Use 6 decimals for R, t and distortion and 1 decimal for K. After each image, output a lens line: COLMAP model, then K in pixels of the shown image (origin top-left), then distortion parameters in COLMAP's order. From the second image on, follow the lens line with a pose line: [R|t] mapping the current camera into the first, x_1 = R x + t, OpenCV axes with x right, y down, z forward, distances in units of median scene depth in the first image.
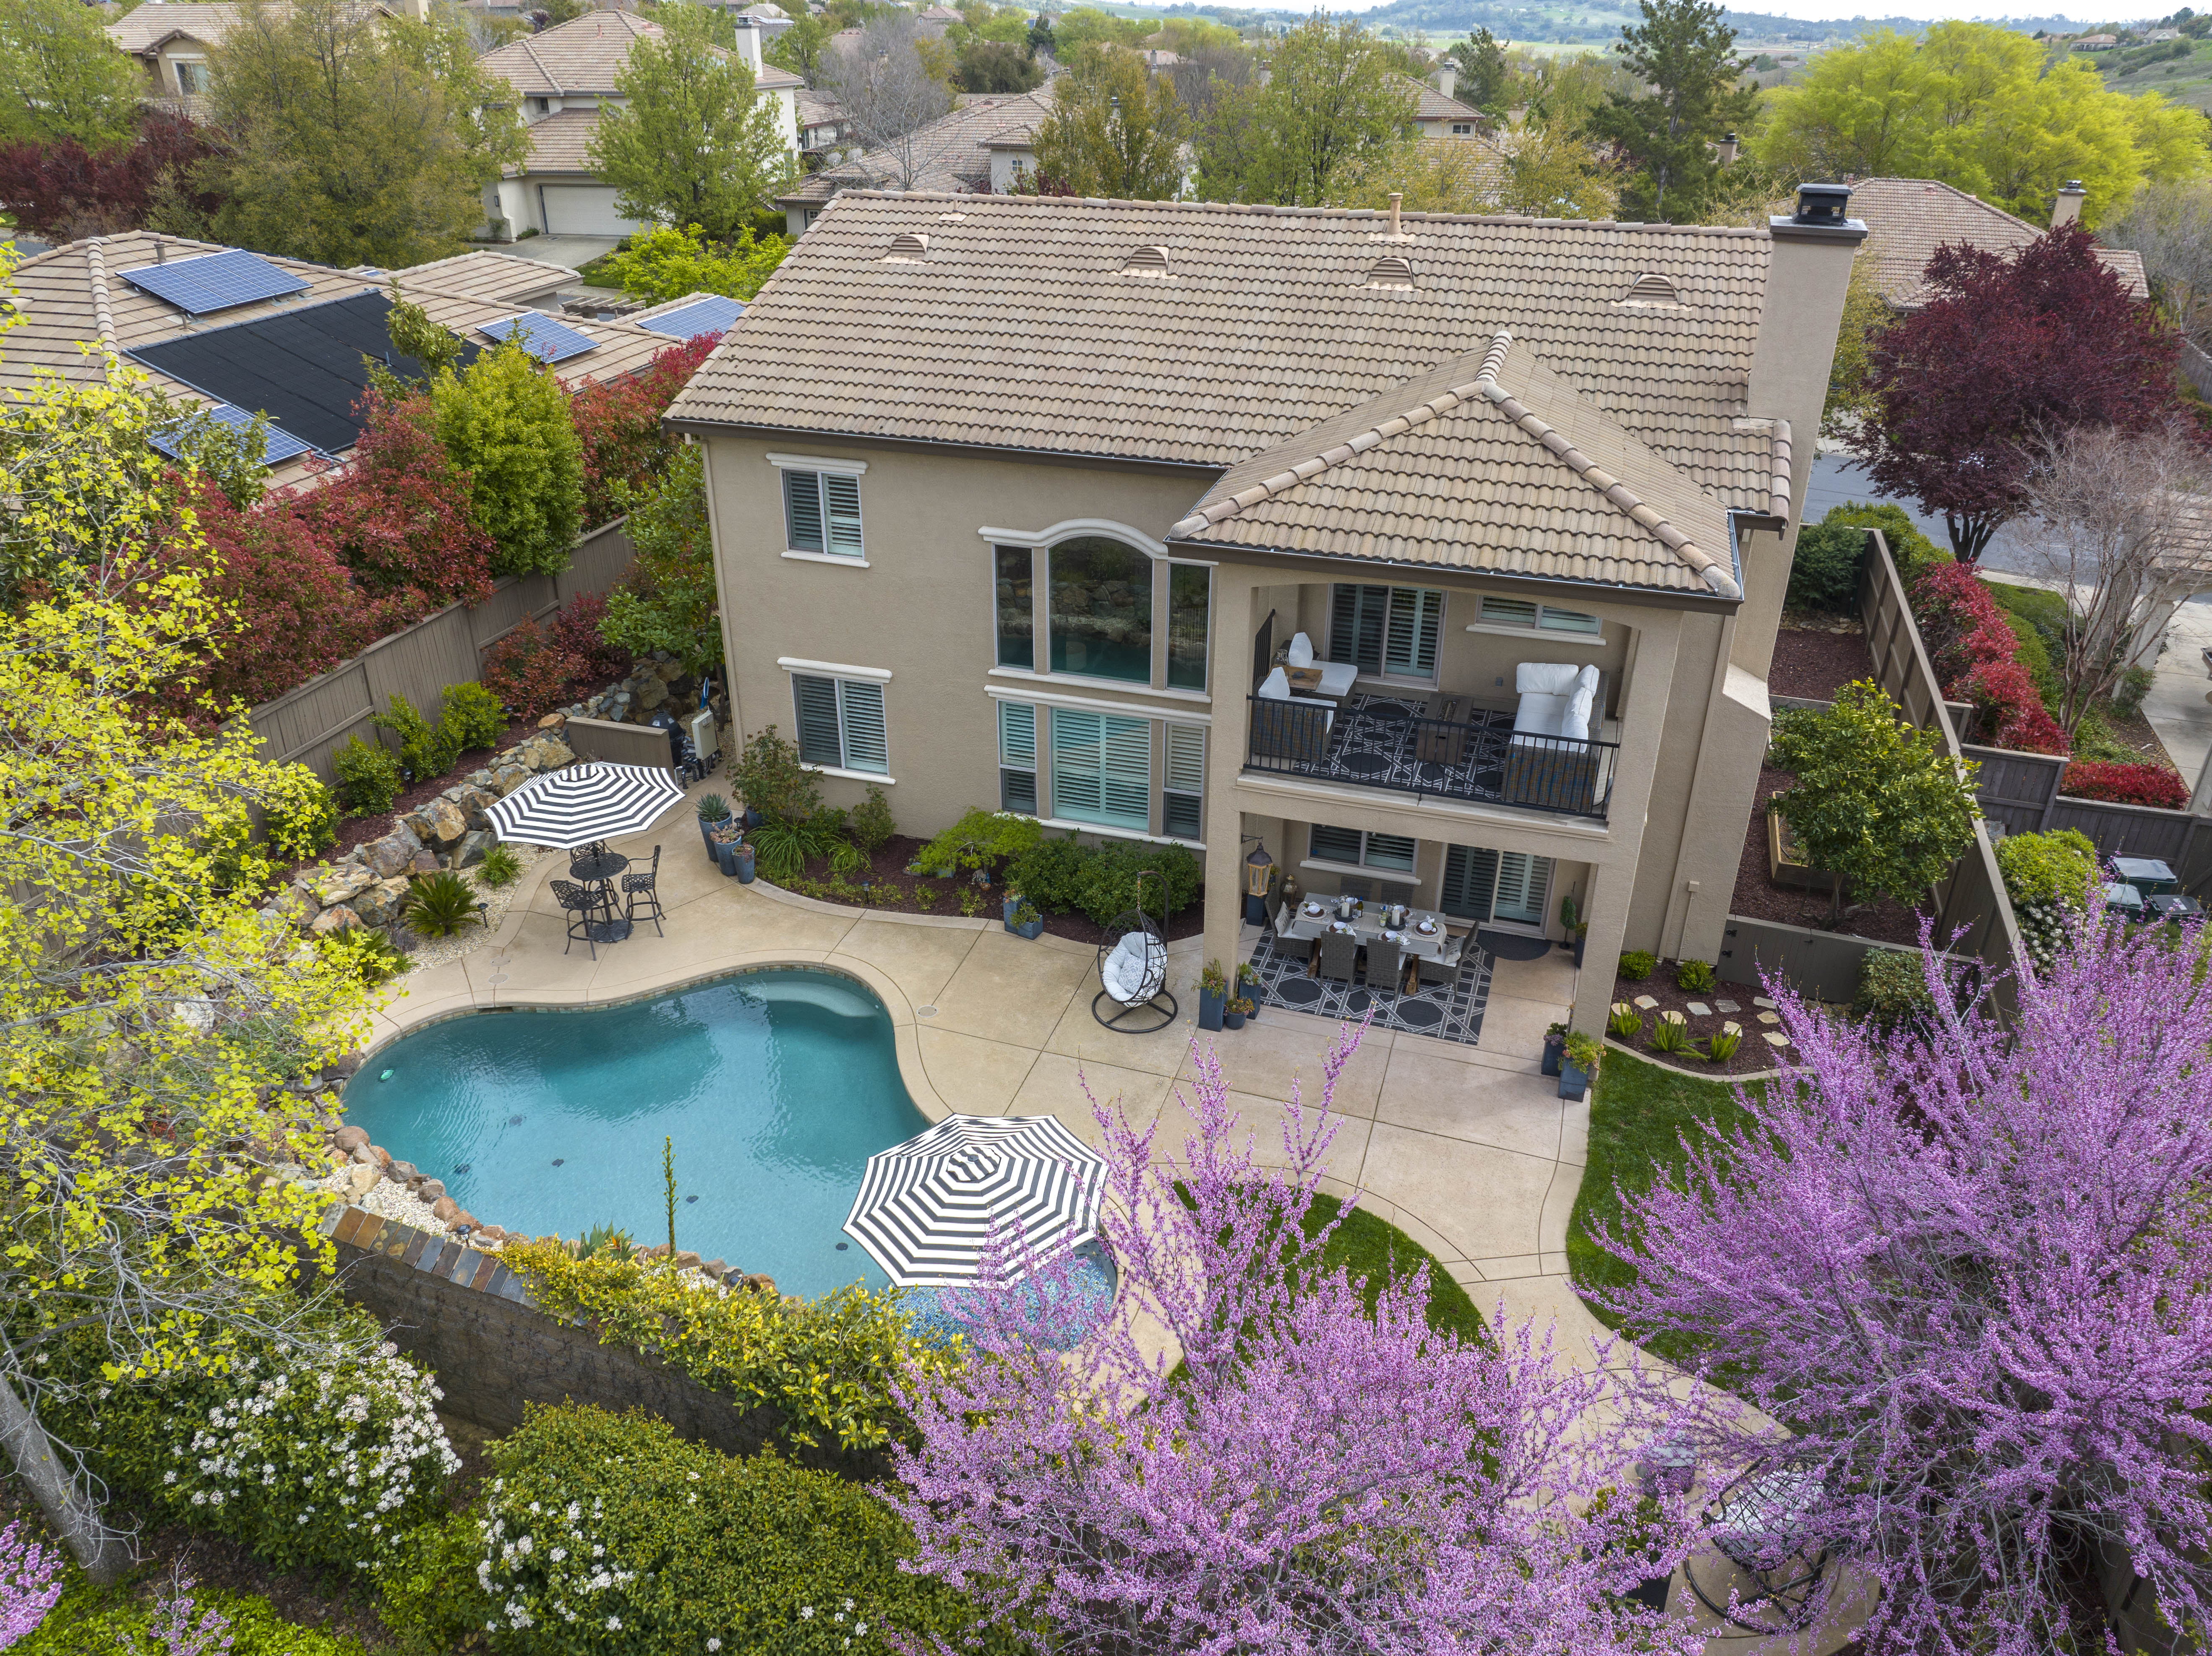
lens RADIAL K [[1555.3, 0, 1106.0], [0, 1555.3, 828.0], [0, 0, 1]] dist [-0.036461, -0.000559]
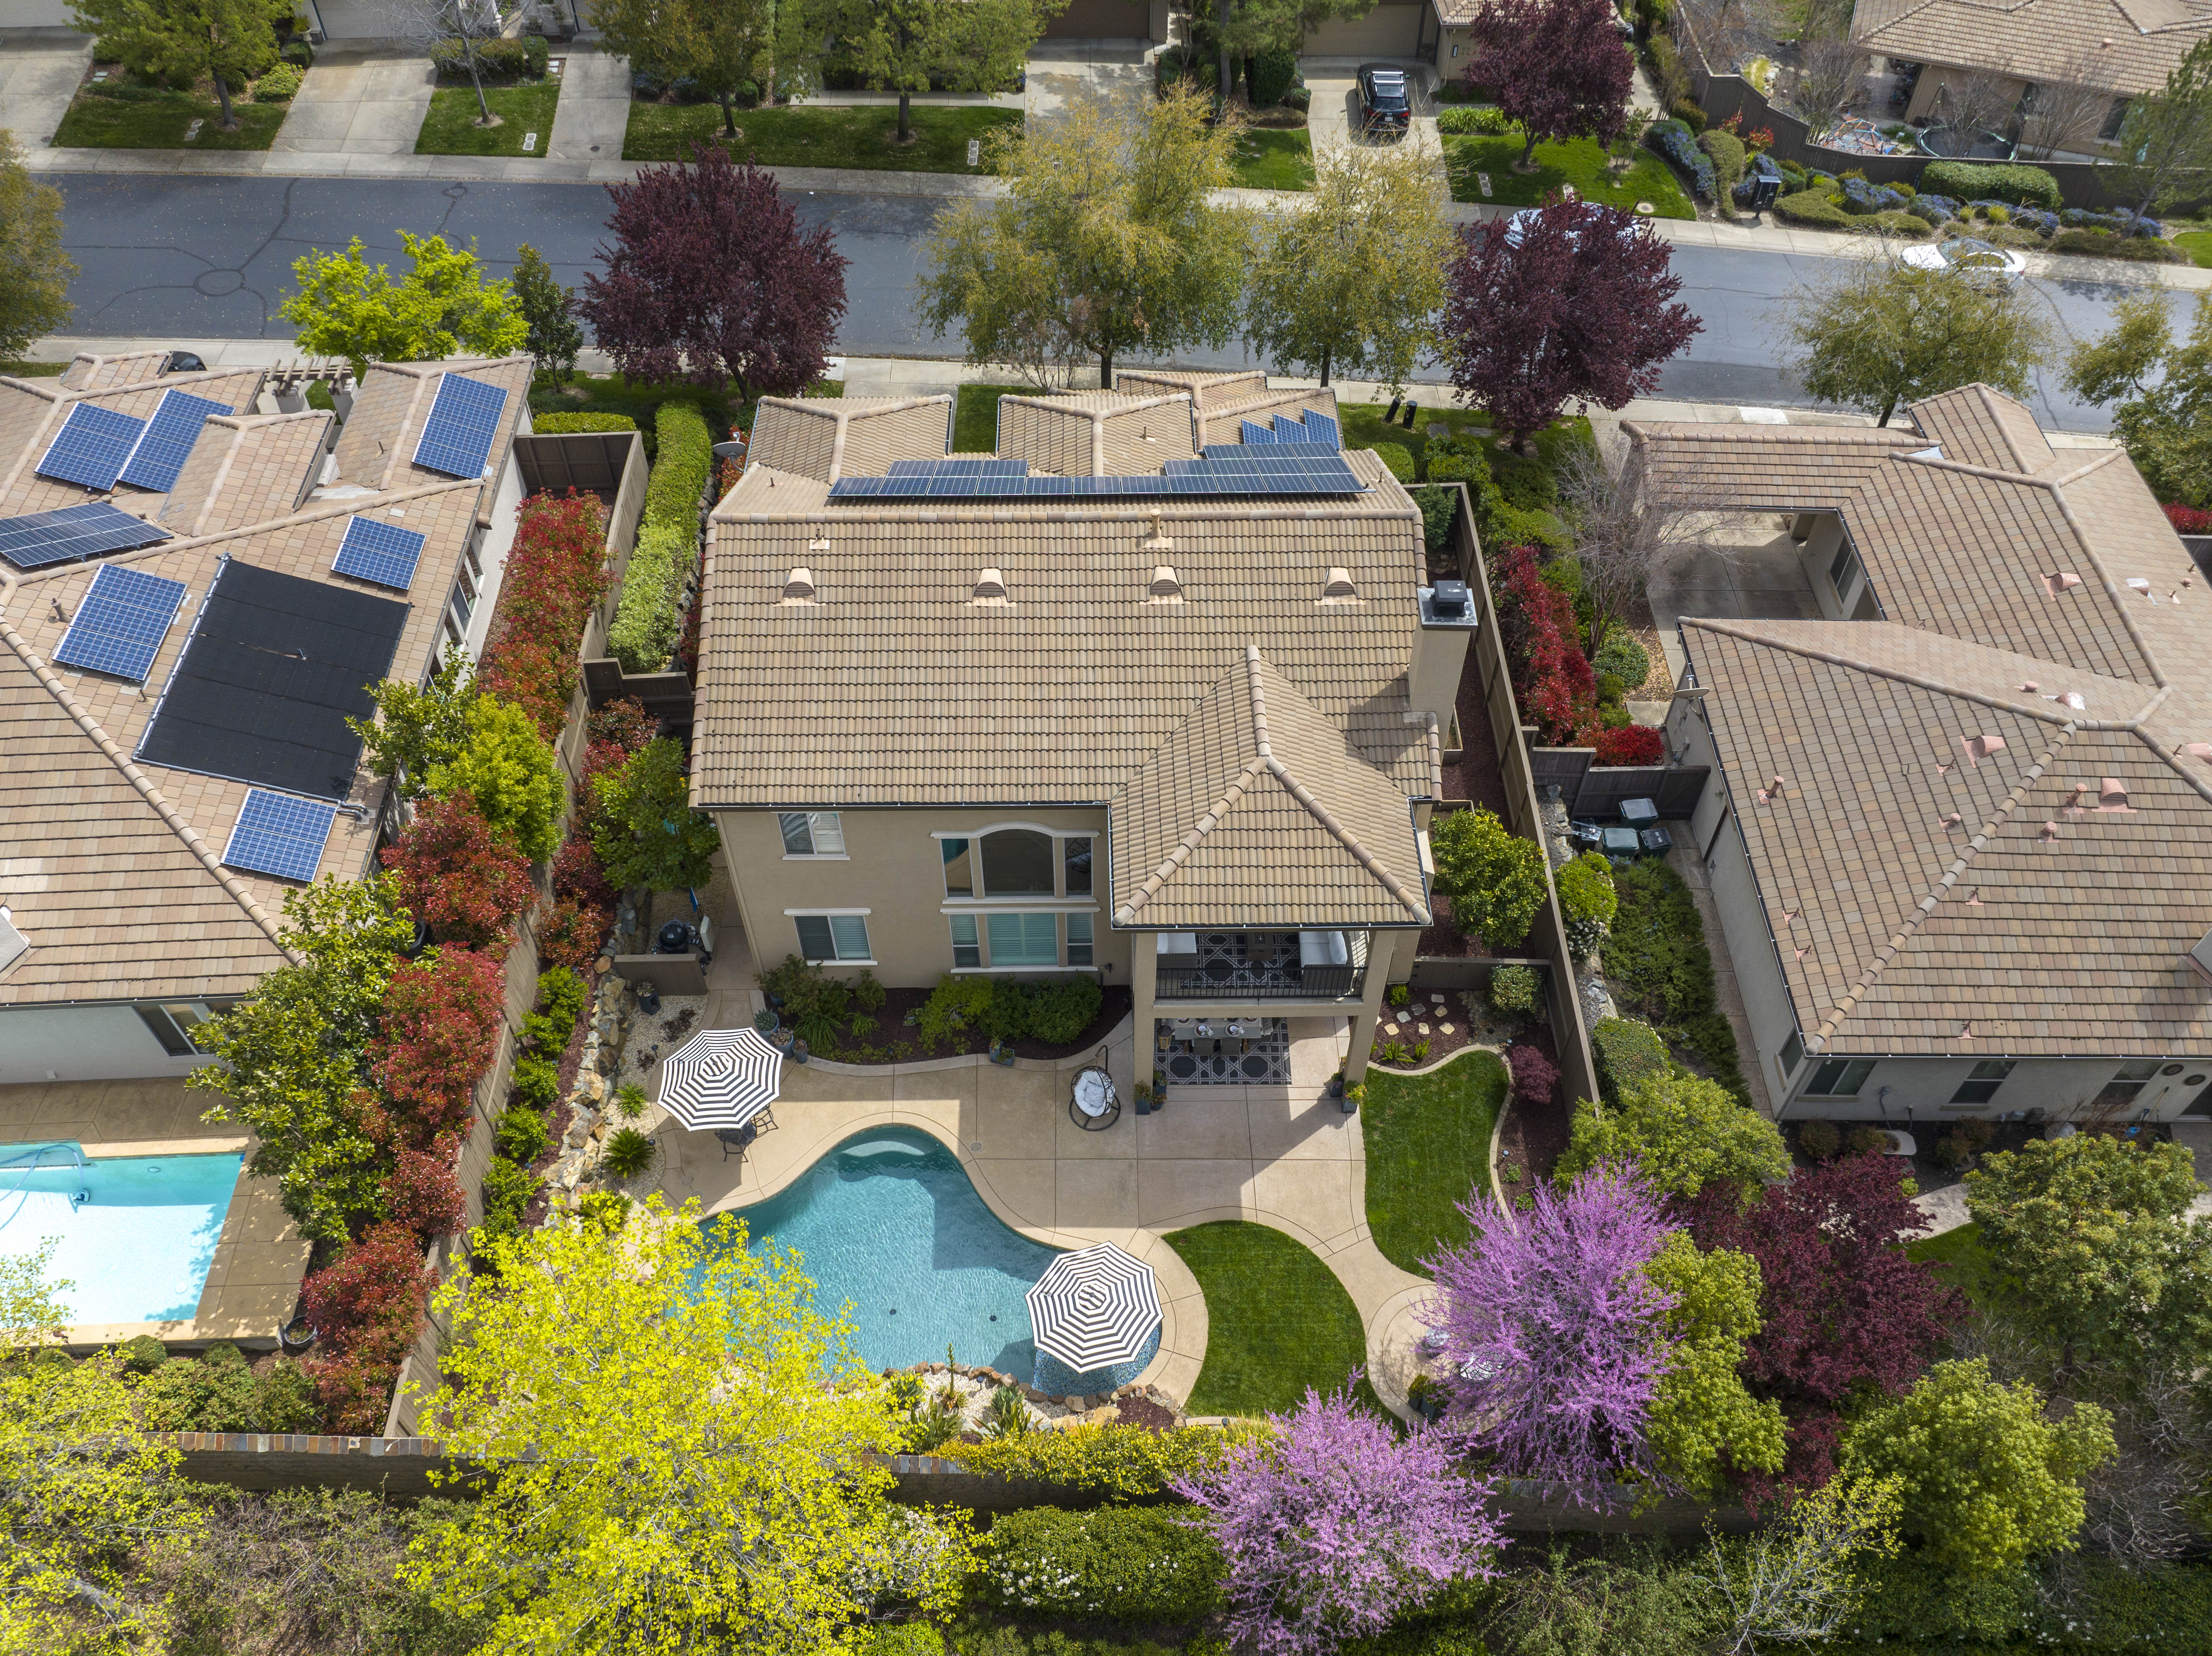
lens RADIAL K [[1573.4, 0, 1124.1], [0, 1573.4, 994.1], [0, 0, 1]] dist [-0.031637, 0.000121]
pose [[0.946215, -0.257230, 0.196240, -0.237270], [0.147847, 0.883281, 0.444922, -0.696987], [-0.287782, -0.391979, 0.873804, -0.411595]]
